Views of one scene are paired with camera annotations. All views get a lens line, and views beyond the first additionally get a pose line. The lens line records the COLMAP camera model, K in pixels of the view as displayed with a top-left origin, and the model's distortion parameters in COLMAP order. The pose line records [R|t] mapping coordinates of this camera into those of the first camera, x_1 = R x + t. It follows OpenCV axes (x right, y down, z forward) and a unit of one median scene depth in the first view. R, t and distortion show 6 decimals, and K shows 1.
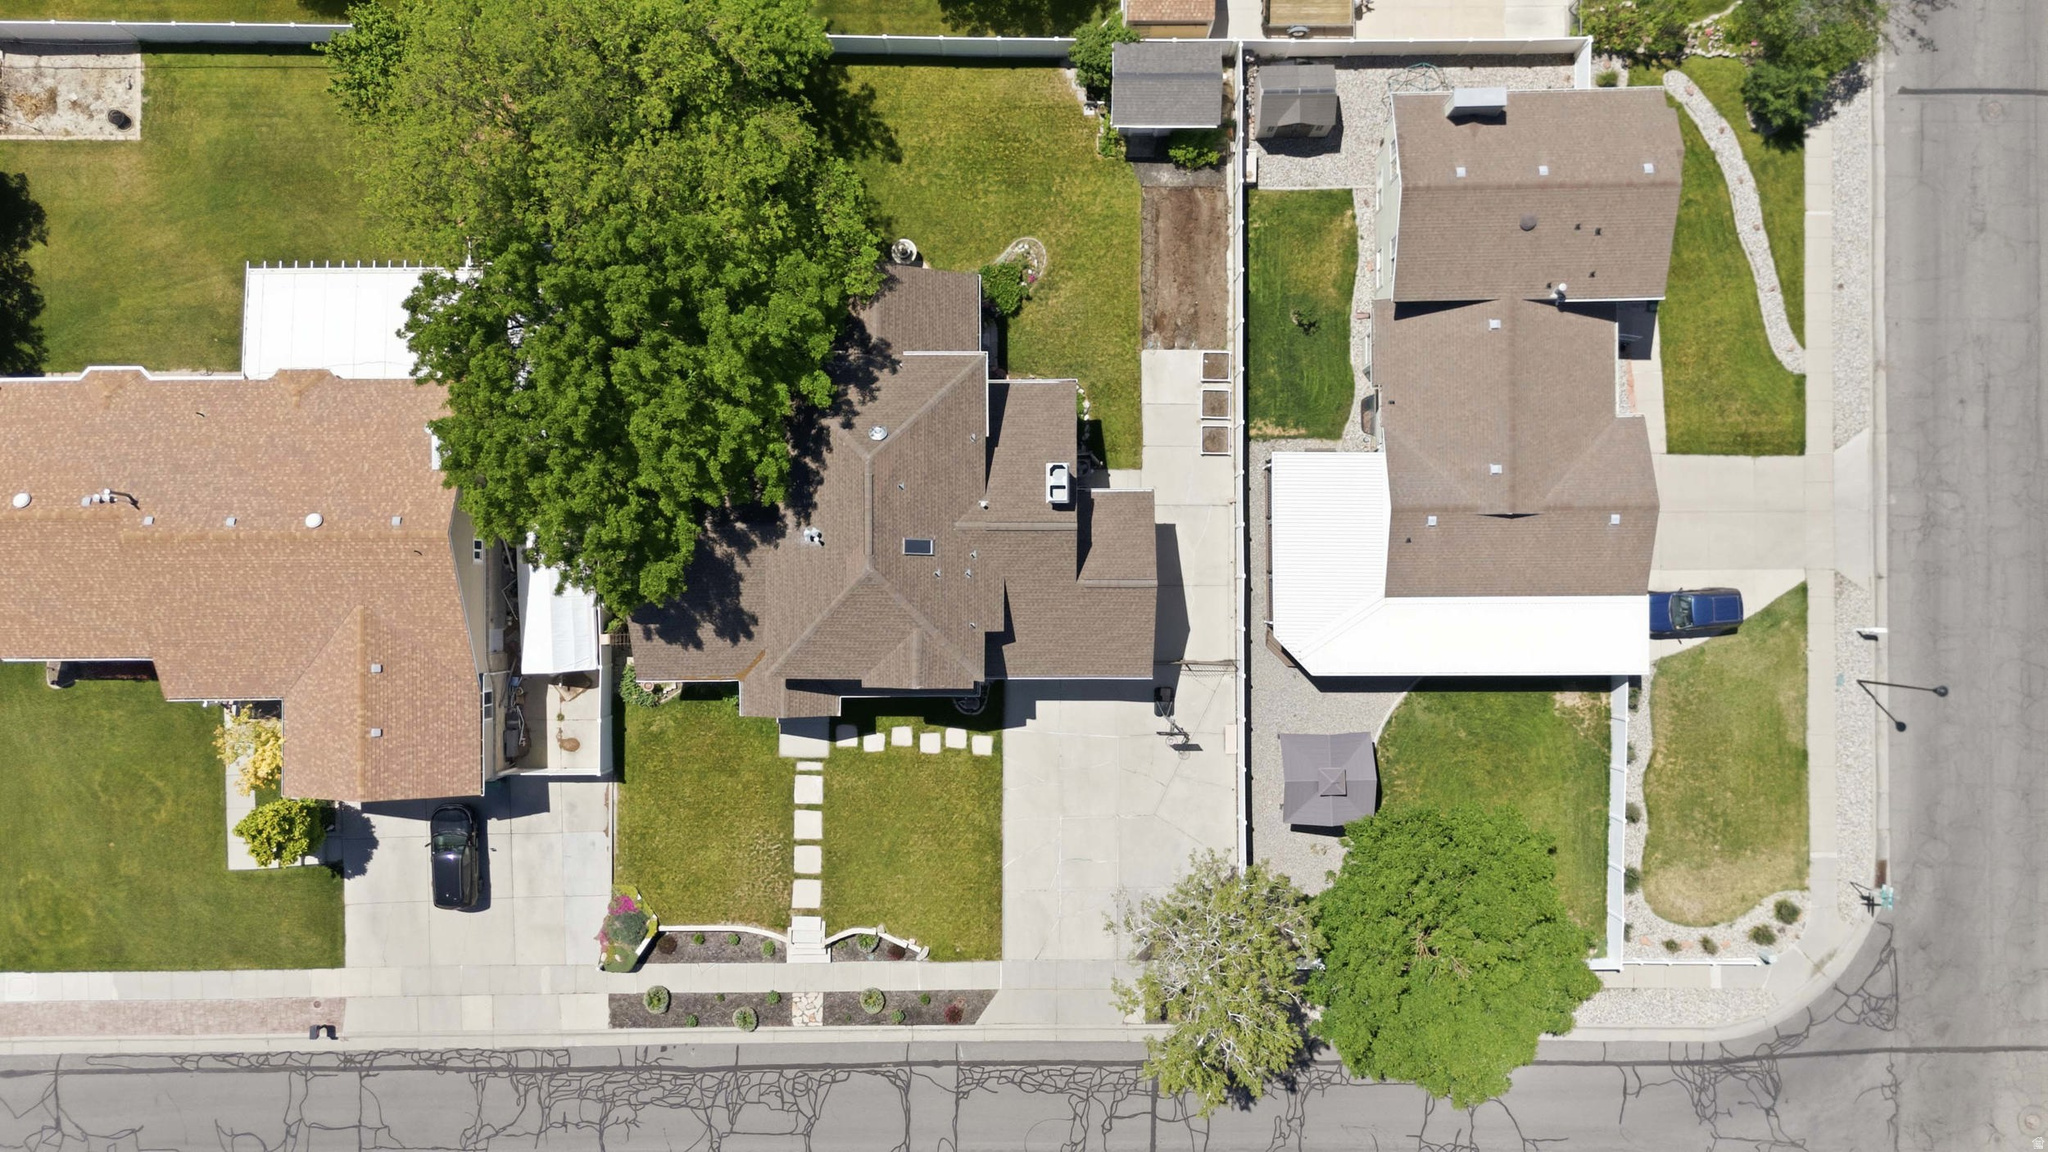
lens RADIAL K [[1504.5, 0, 1013.0], [0, 1504.5, 569.5], [0, 0, 1]] dist [0.083627, -0.078166]
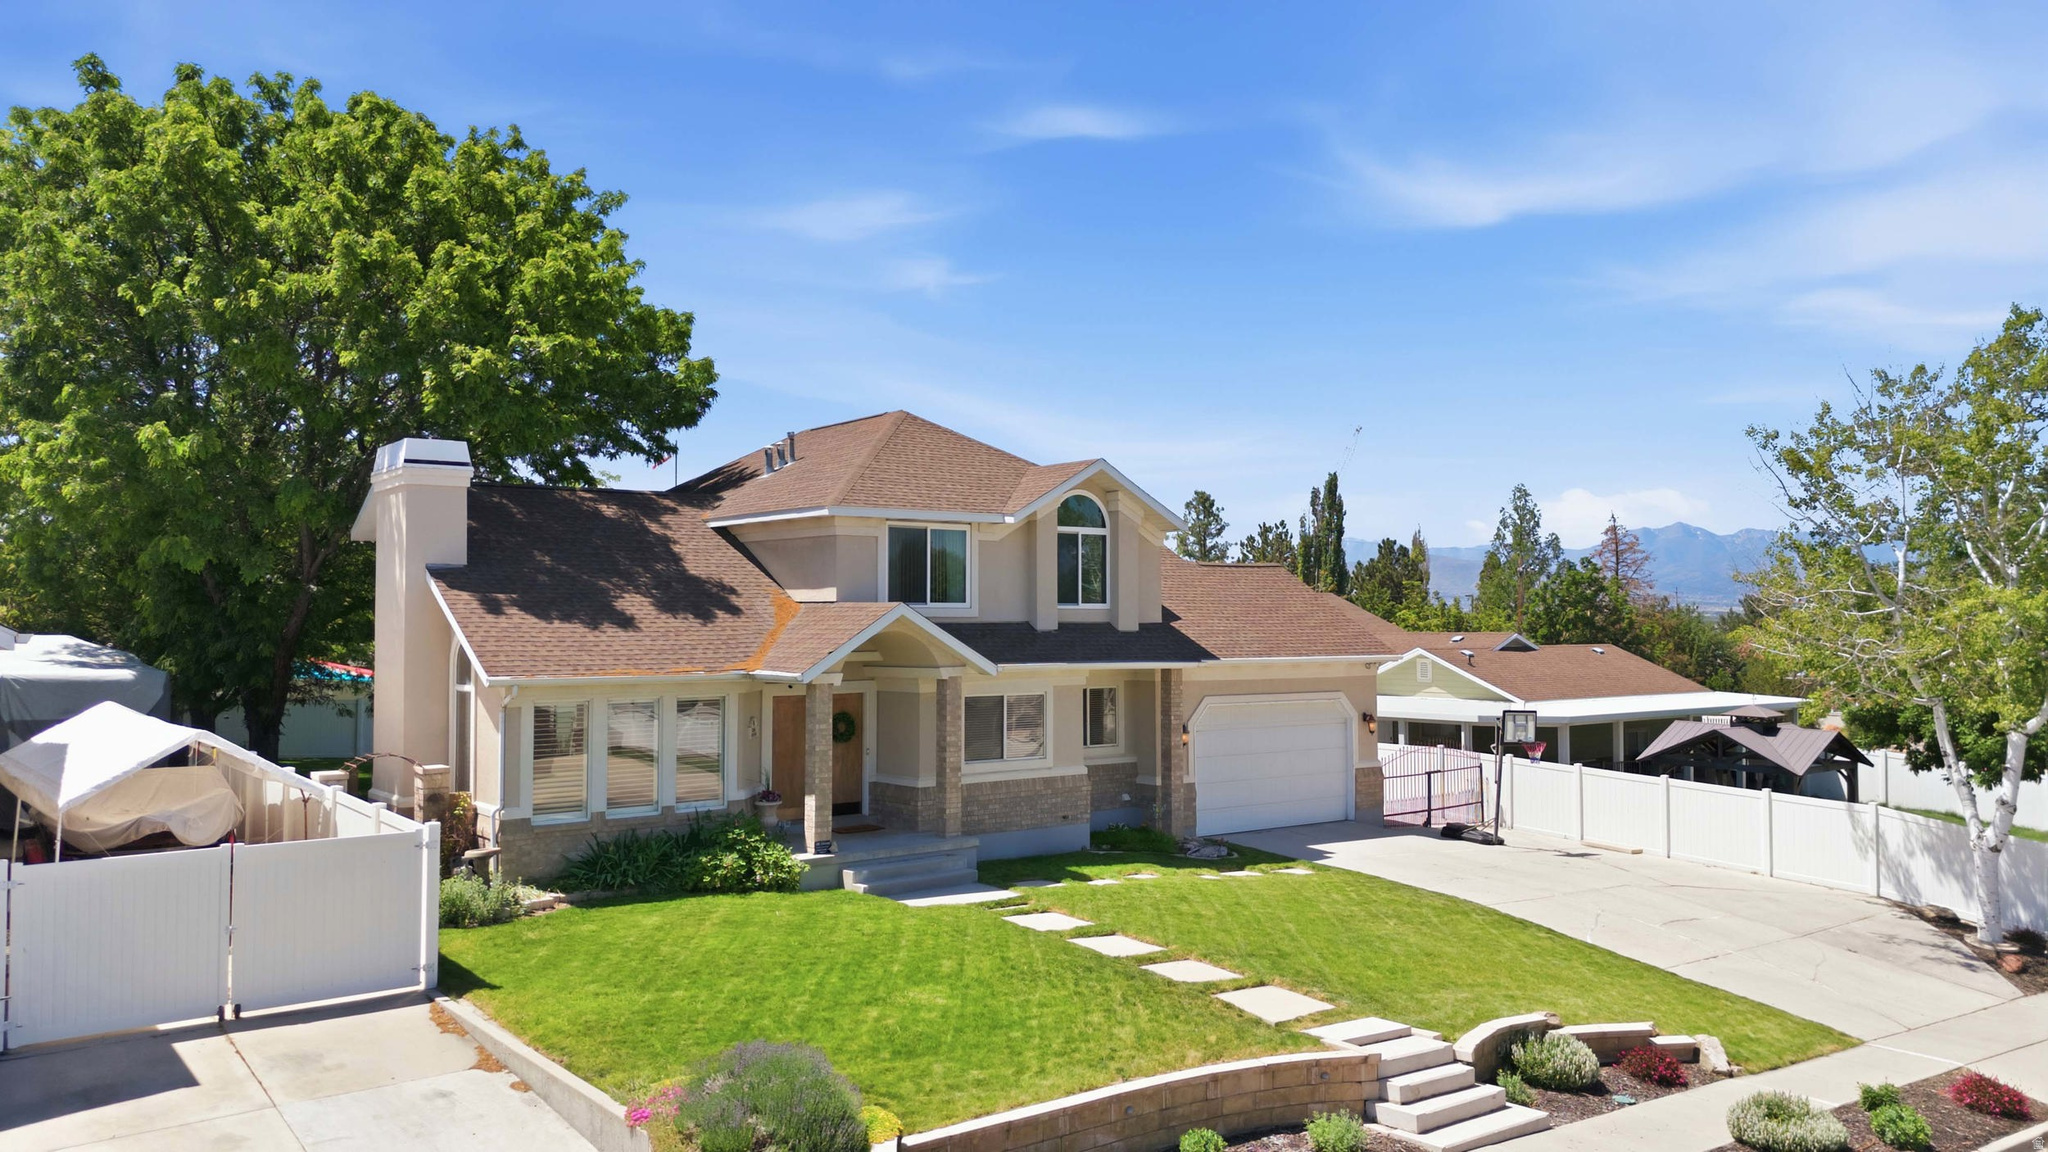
lens RADIAL K [[1504.5, 0, 1027.9], [0, 1504.5, 569.7], [0, 0, 1]] dist [0.083627, -0.078166]
pose [[0.787947, 0.041807, 0.614322, -0.348713], [0.615388, -0.019586, -0.787981, 0.409237], [-0.020911, 0.998934, -0.041161, 0.930456]]
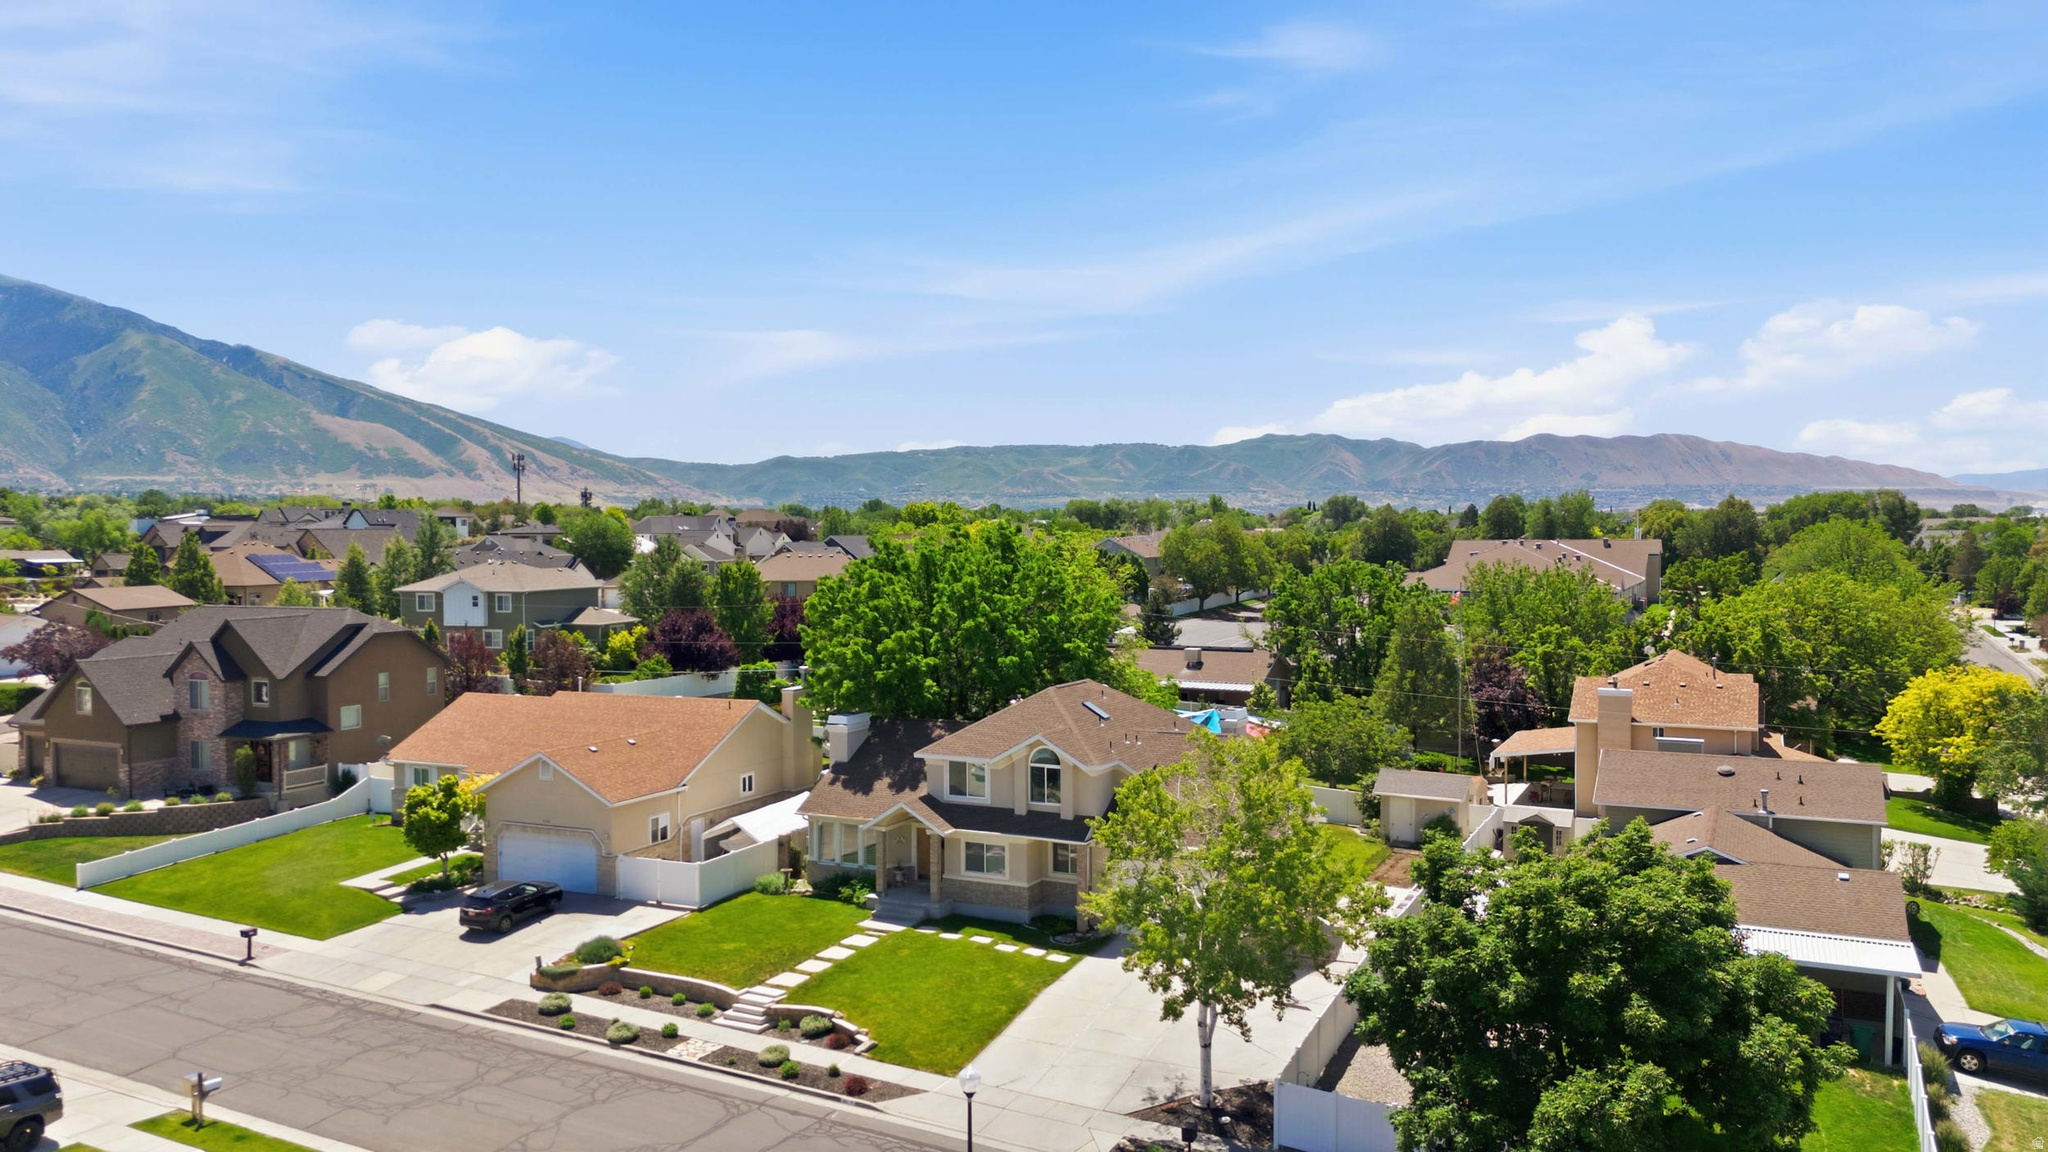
lens RADIAL K [[1504.5, 0, 1022.4], [0, 1504.5, 573.7], [0, 0, 1]] dist [0.083627, -0.078166]
pose [[0.895642, 0.028171, -0.443883, 0.336518], [-0.444706, 0.039014, -0.894826, 0.885307], [-0.007891, 0.998841, 0.047470, 0.738138]]
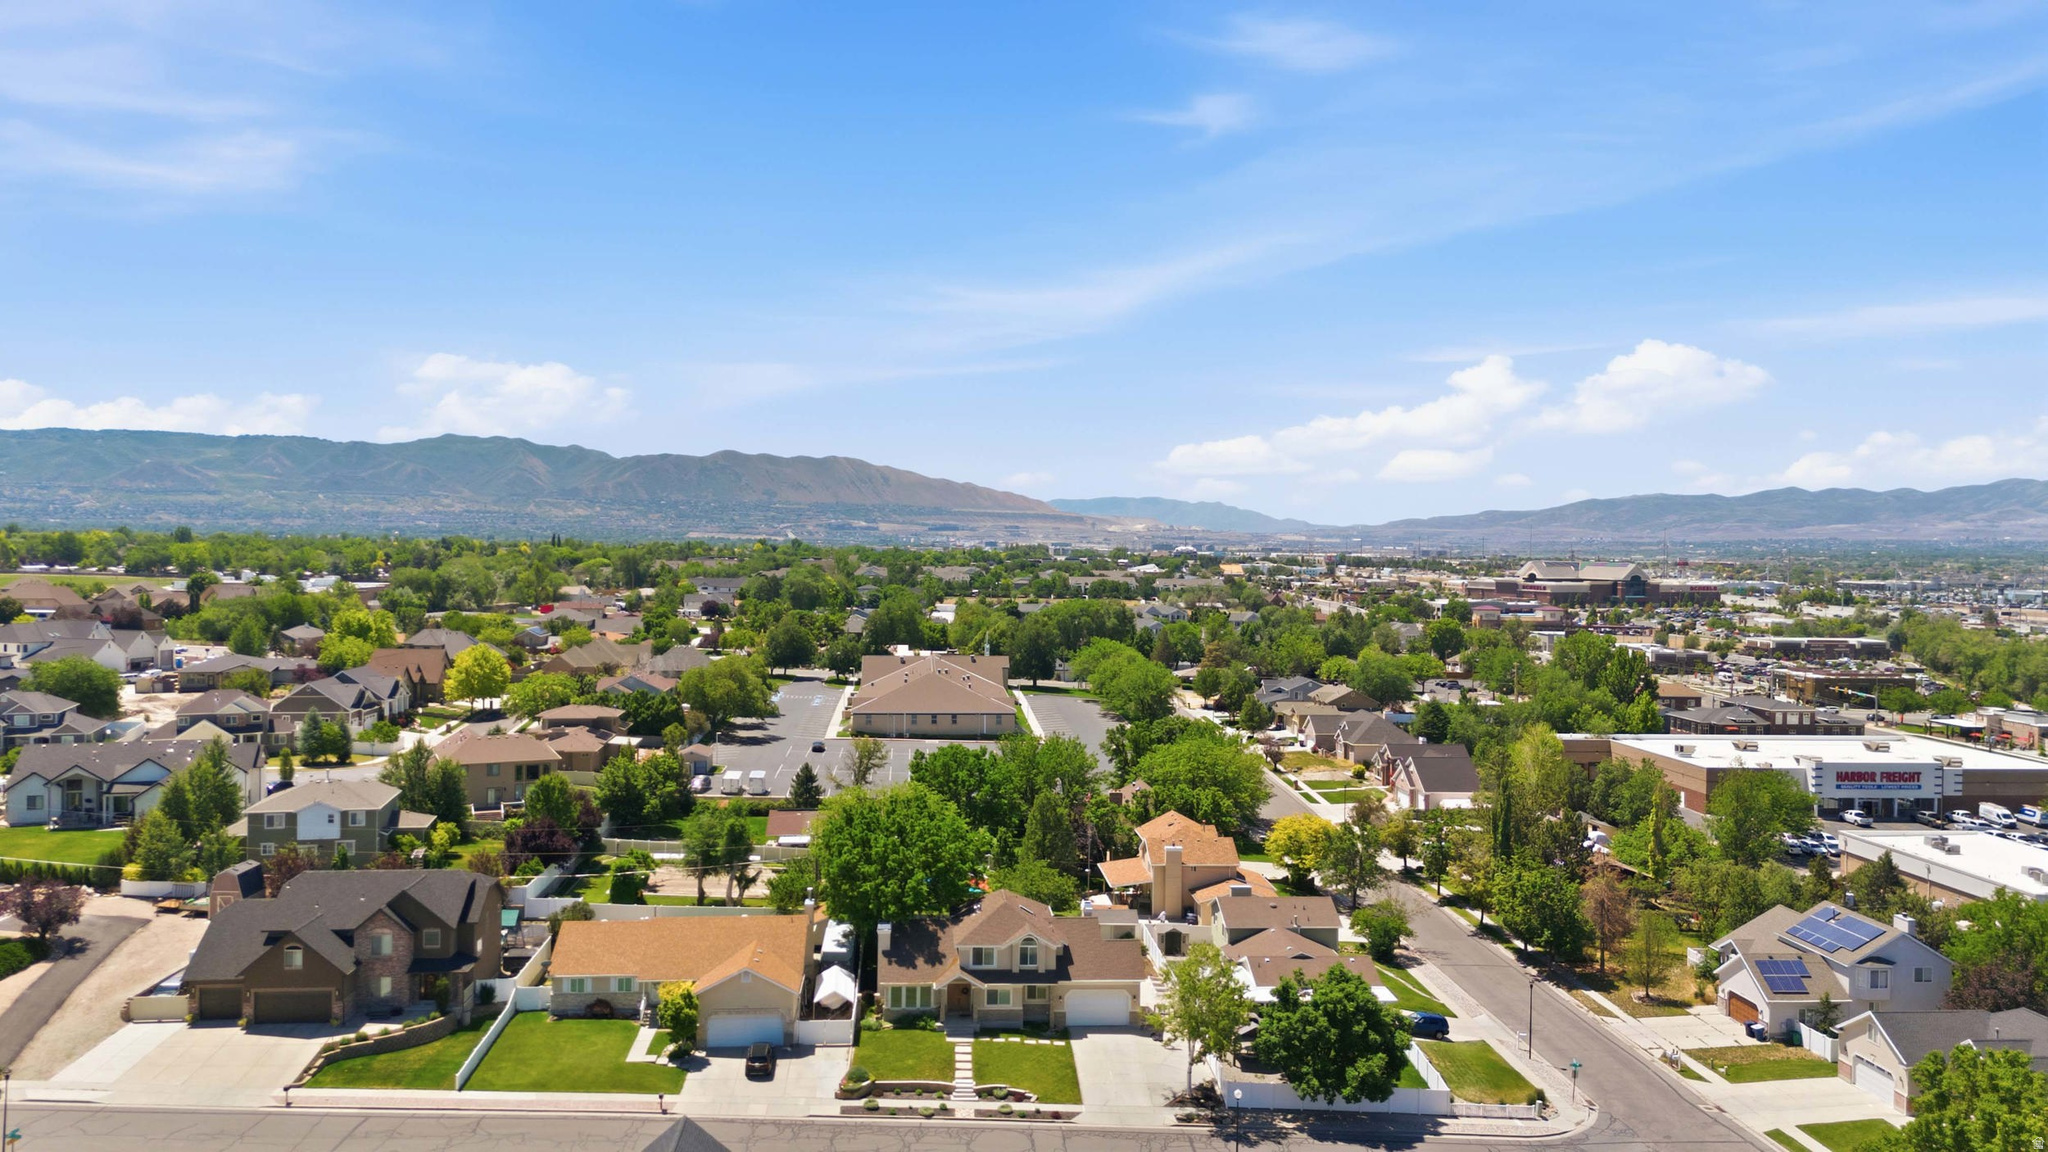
lens RADIAL K [[1504.5, 0, 1021.0], [0, 1504.5, 586.0], [0, 0, 1]] dist [0.083627, -0.078166]
pose [[0.997333, 0.030750, 0.066198, -0.200827], [0.064855, 0.042771, -0.996978, 1.873617], [-0.033488, 0.998612, 0.040663, 0.386636]]
